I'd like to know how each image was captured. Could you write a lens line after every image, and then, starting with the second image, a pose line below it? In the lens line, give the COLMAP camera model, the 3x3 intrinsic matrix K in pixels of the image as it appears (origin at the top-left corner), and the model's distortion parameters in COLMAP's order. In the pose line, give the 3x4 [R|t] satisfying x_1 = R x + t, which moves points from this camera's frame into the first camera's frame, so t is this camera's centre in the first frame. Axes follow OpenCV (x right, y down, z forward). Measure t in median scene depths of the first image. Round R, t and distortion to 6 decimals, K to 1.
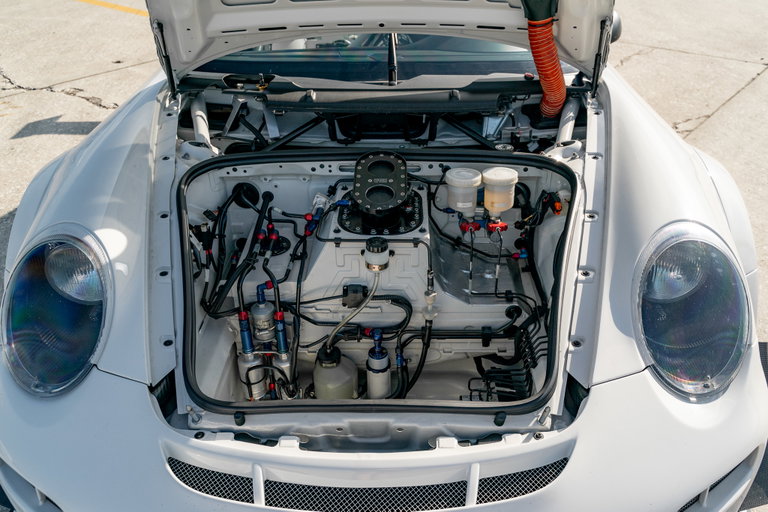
lens RADIAL K [[636.0, 0, 384.6], [0, 636.0, 258.0], [0, 0, 1]] dist [0.019183, -0.014746]
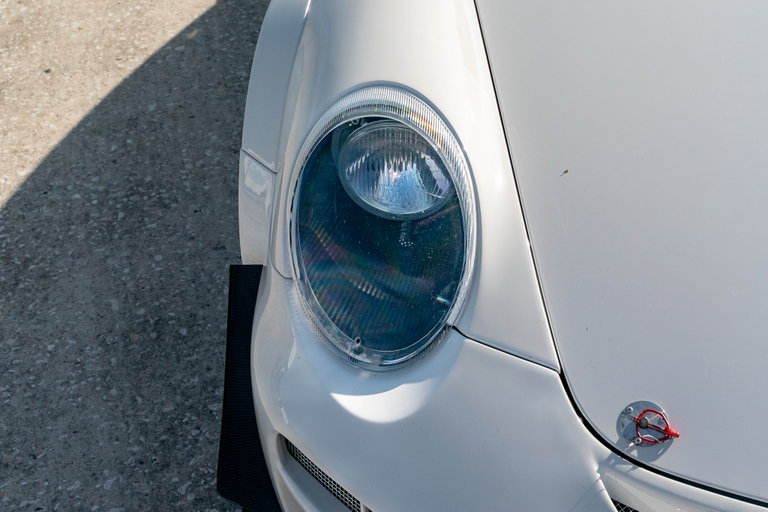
lens RADIAL K [[935.5, 0, 380.1], [0, 935.5, 254.9], [0, 0, 1]] dist [-0.003931, 0.000000]
pose [[0.985063, 0.078512, -0.153254, -0.452460], [-0.057187, 0.988653, 0.138904, -0.024944], [0.162421, -0.128065, 0.978376, 0.139519]]
